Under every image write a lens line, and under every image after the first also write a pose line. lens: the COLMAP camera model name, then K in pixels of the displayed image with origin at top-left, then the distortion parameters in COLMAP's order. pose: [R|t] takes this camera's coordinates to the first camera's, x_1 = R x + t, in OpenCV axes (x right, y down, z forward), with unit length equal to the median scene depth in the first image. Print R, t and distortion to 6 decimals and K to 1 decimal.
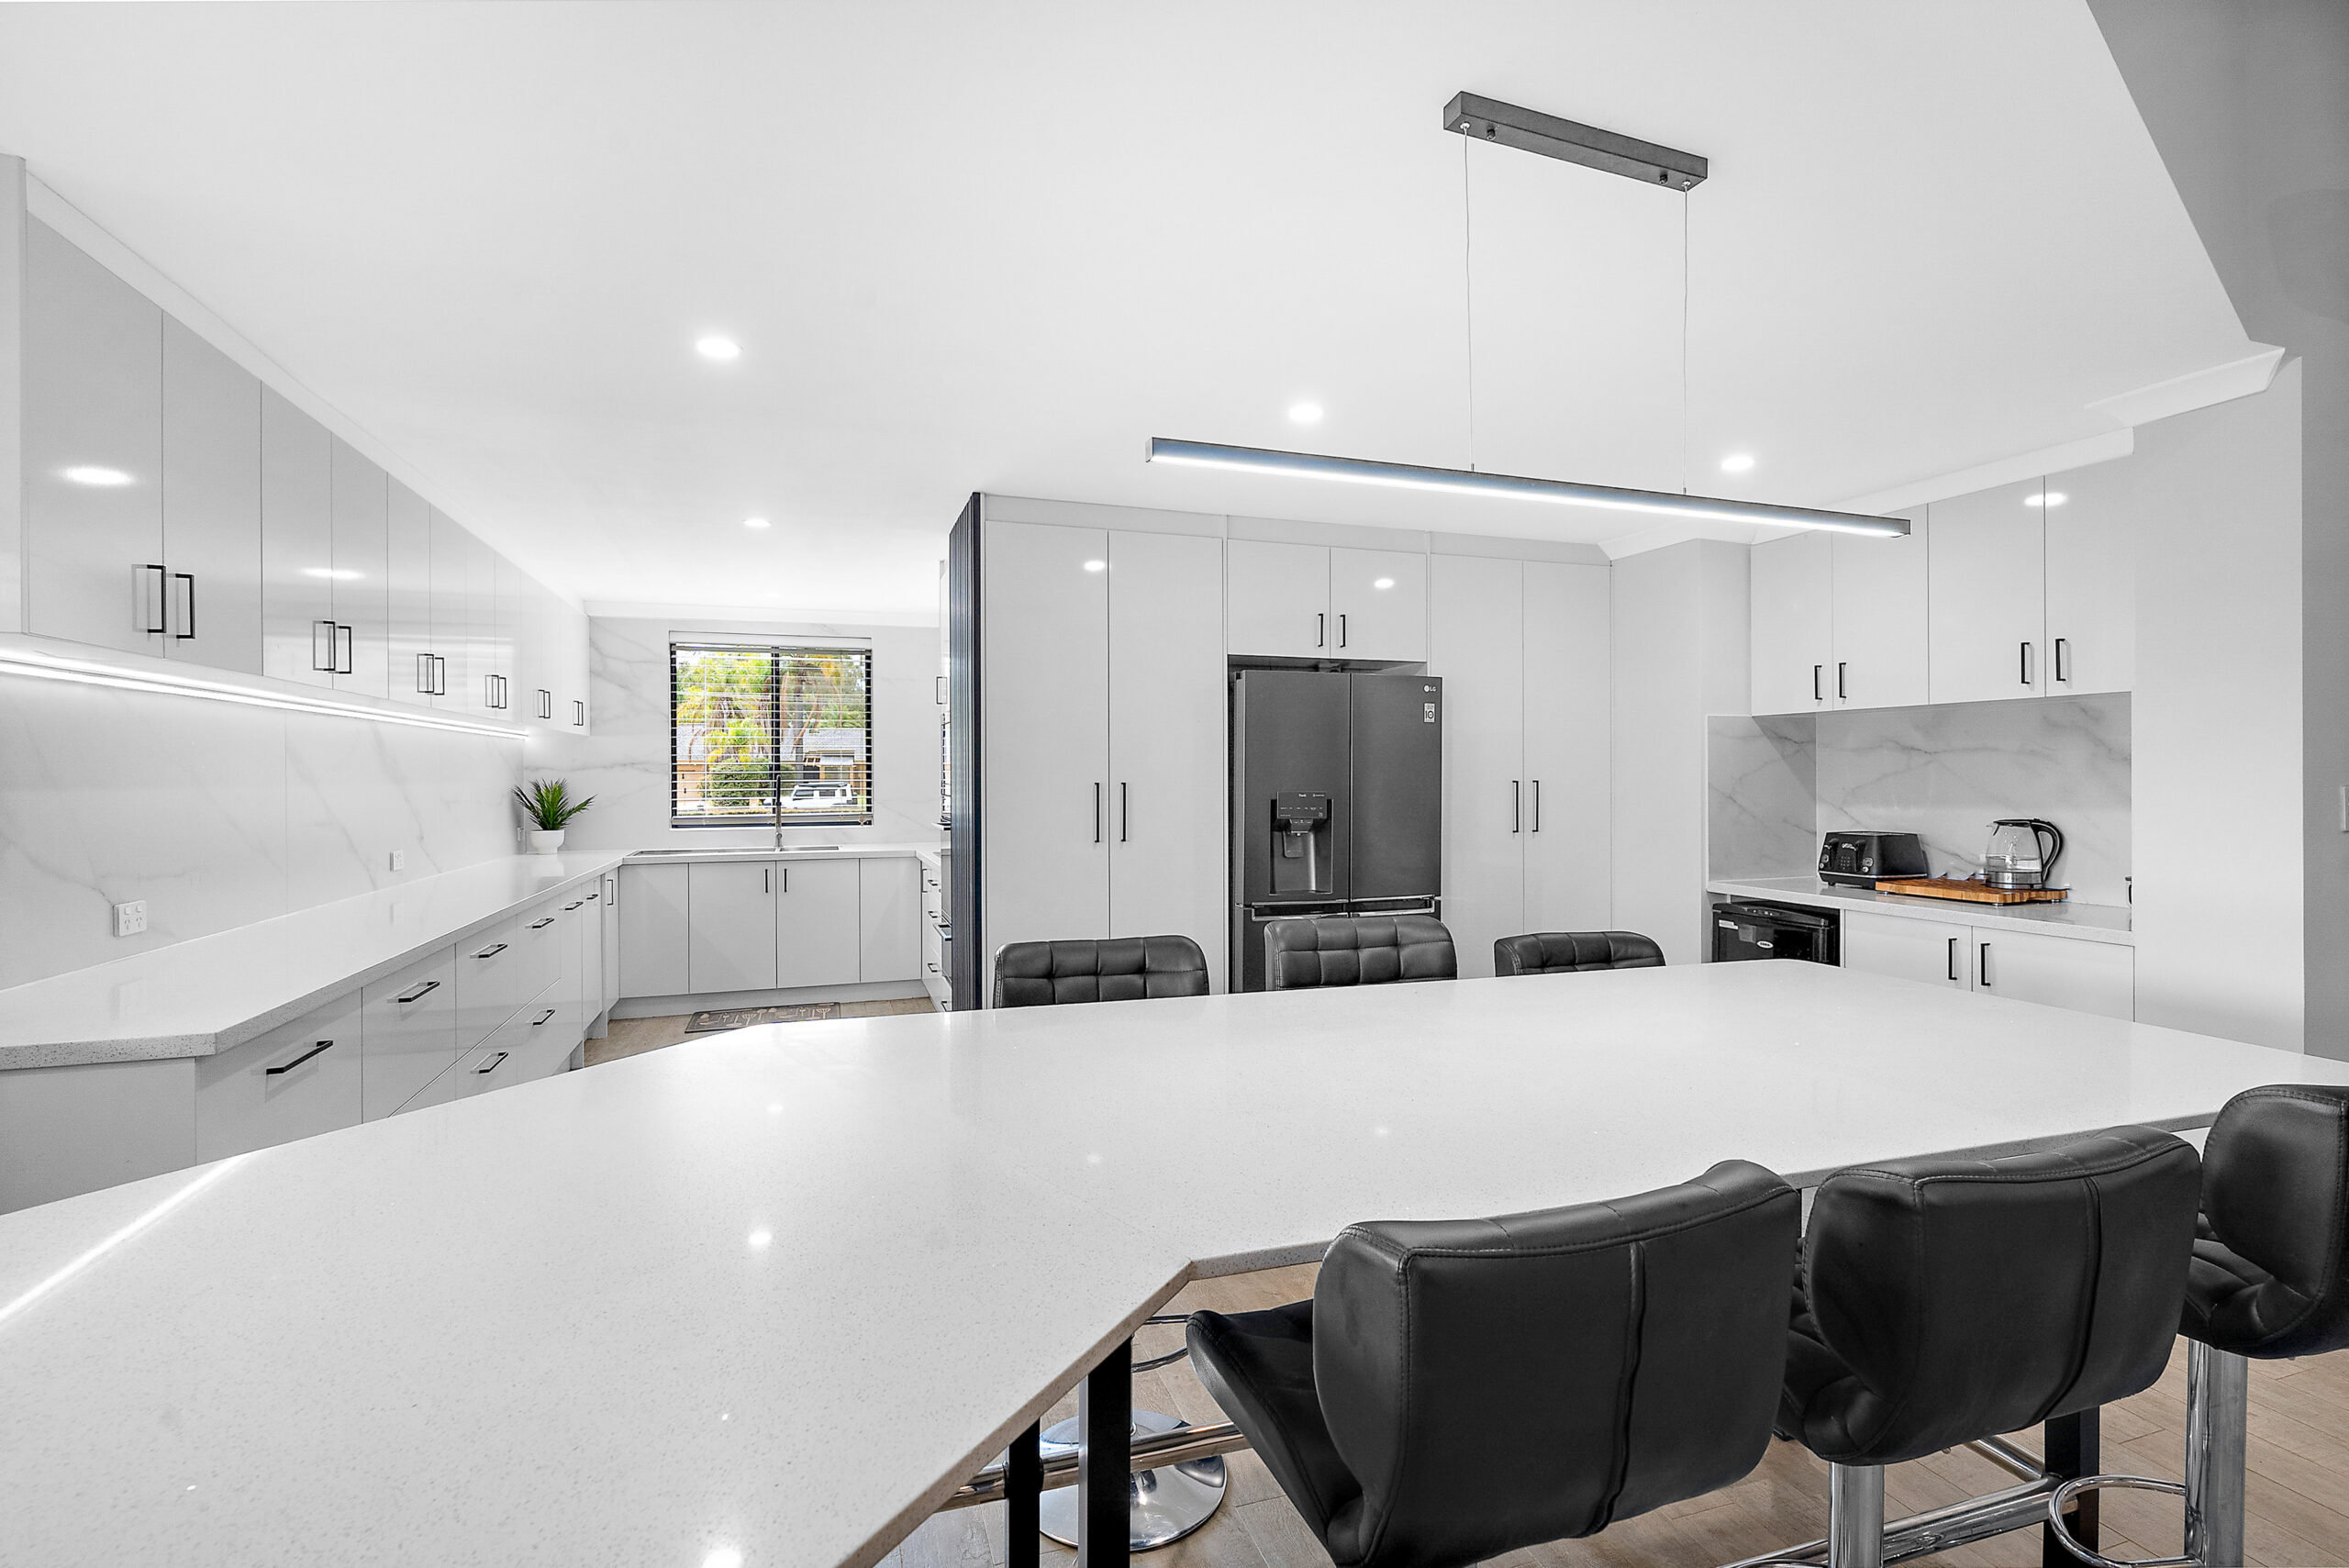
lens RADIAL K [[1070.1, 0, 1179.1], [0, 1070.1, 785.3], [0, 0, 1]] dist [-0.000027, 0.000383]
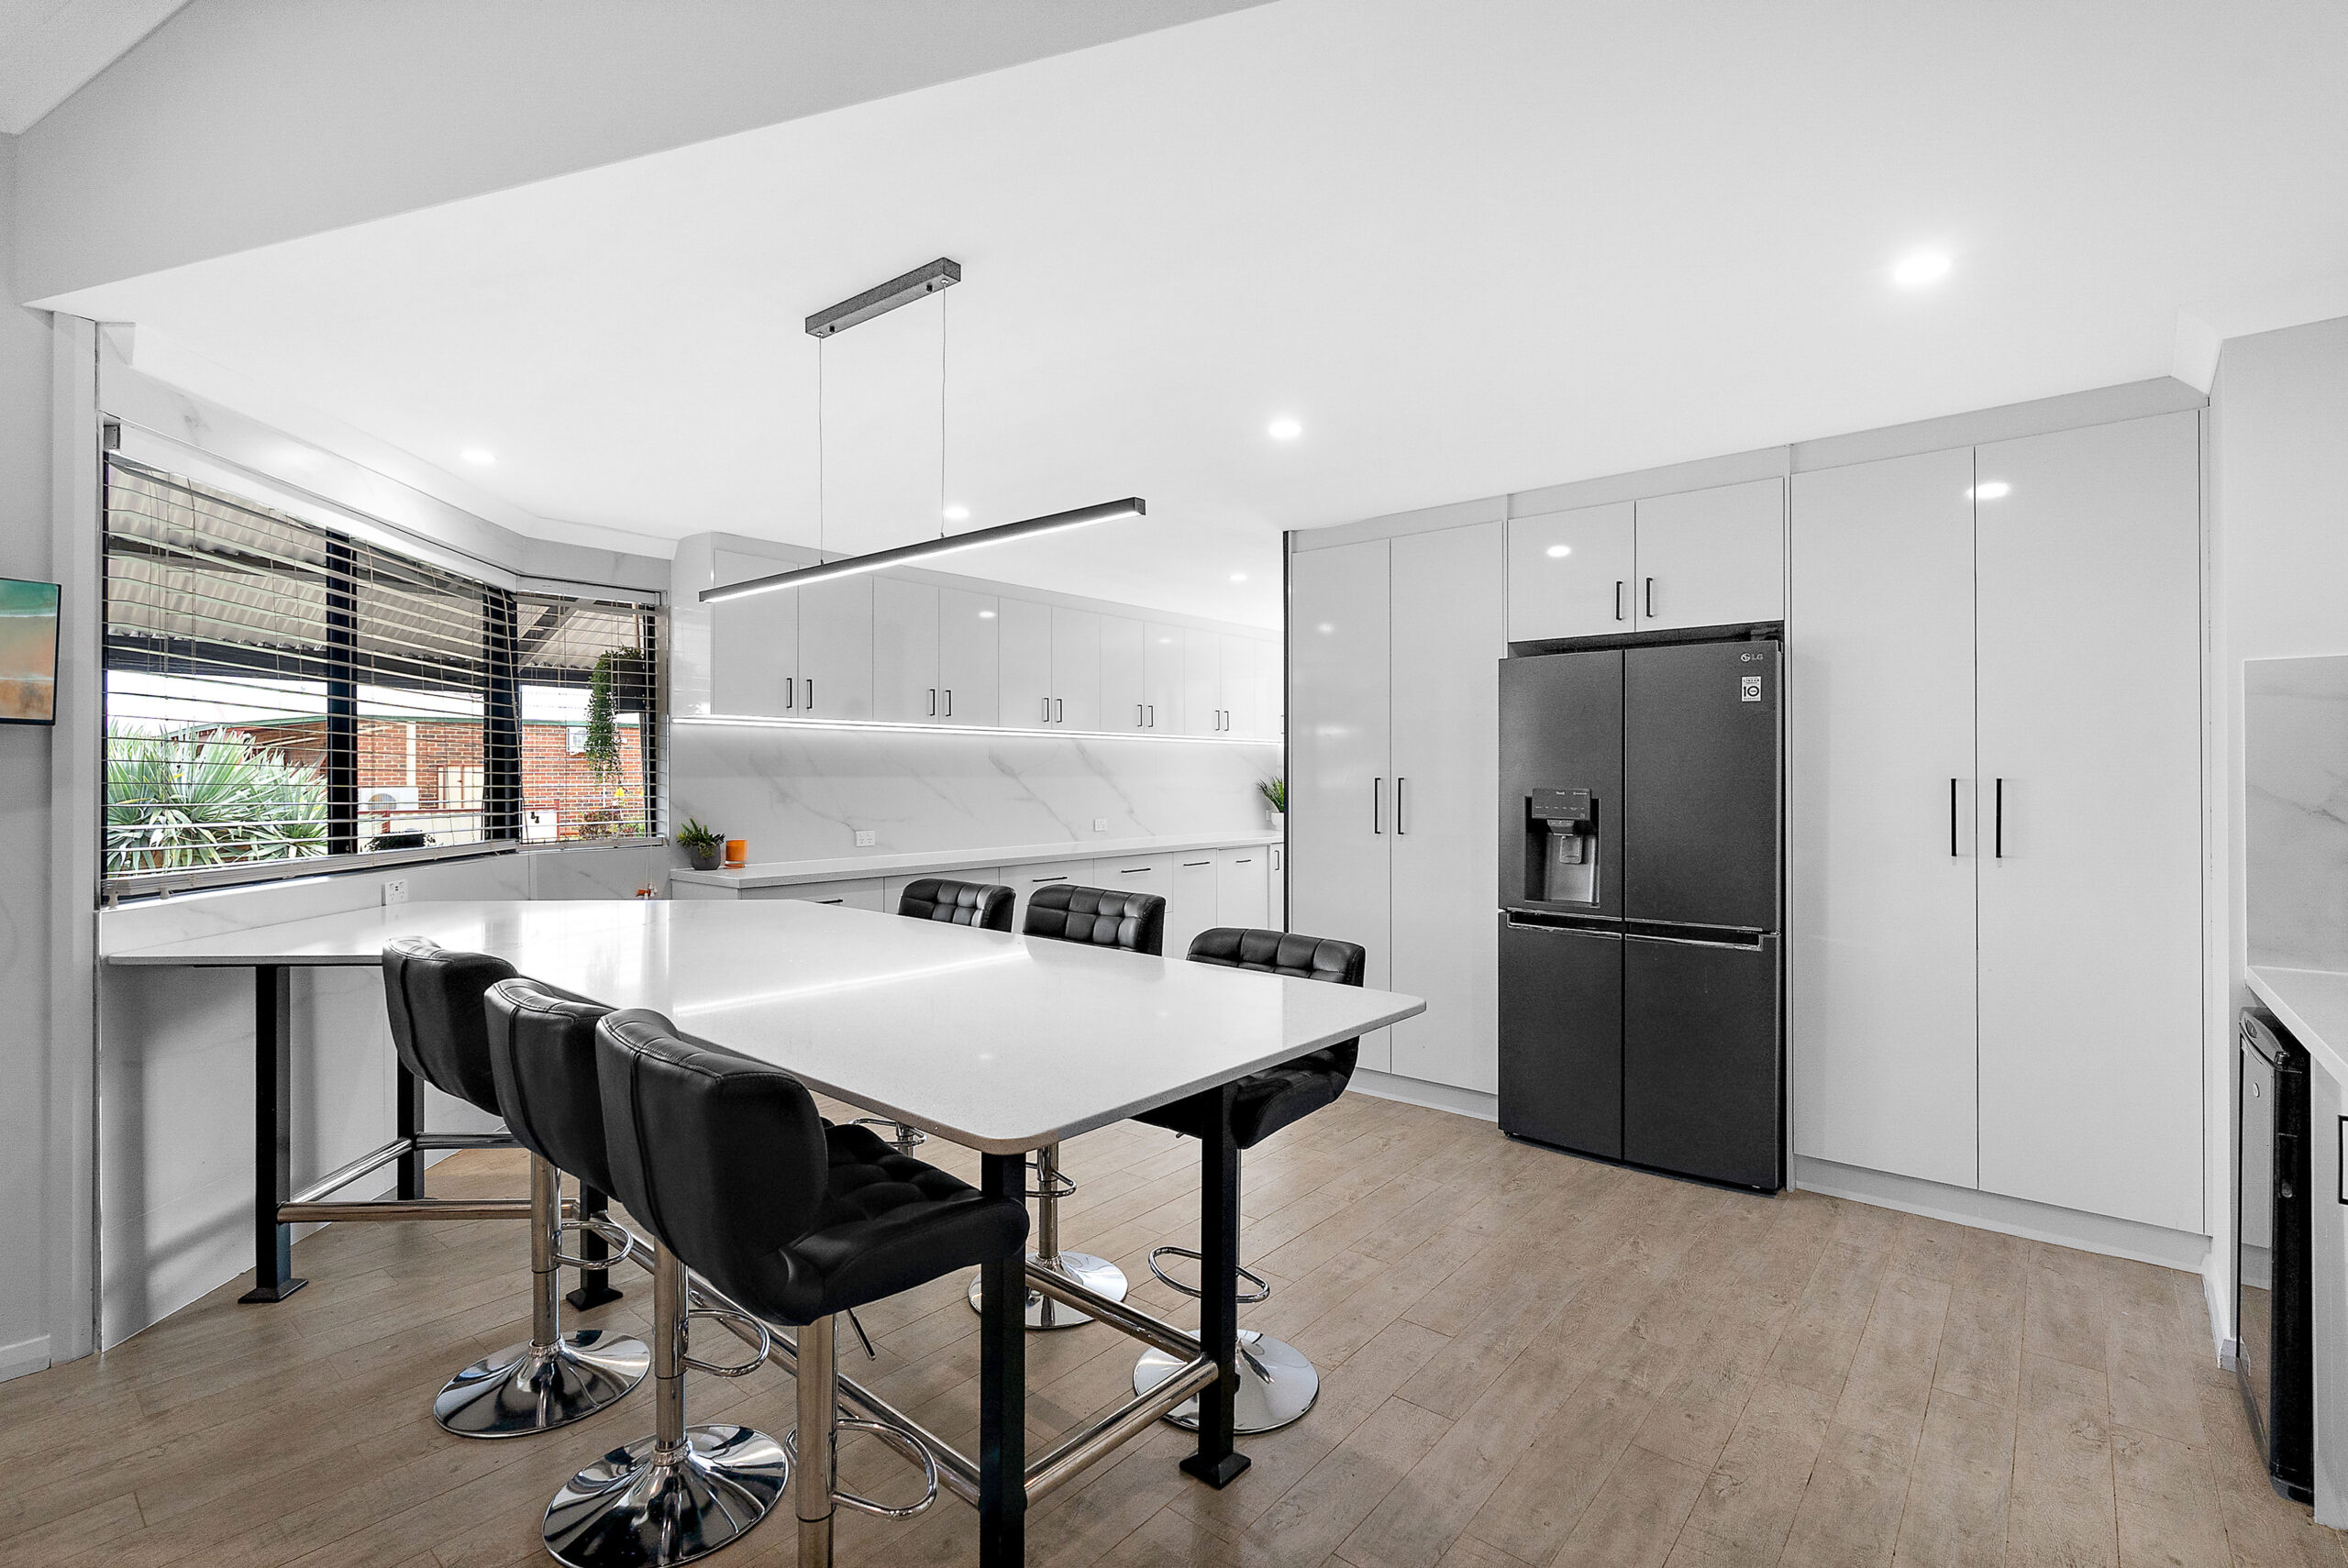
lens RADIAL K [[1090.9, 0, 1162.0], [0, 1090.9, 784.7], [0, 0, 1]] dist [0.000903, -0.000409]
pose [[0.506419, 0.009531, -0.862235, 0.673541], [-0.008486, 0.999946, 0.006070, -0.000443], [0.862246, 0.004243, 0.506472, 0.237053]]
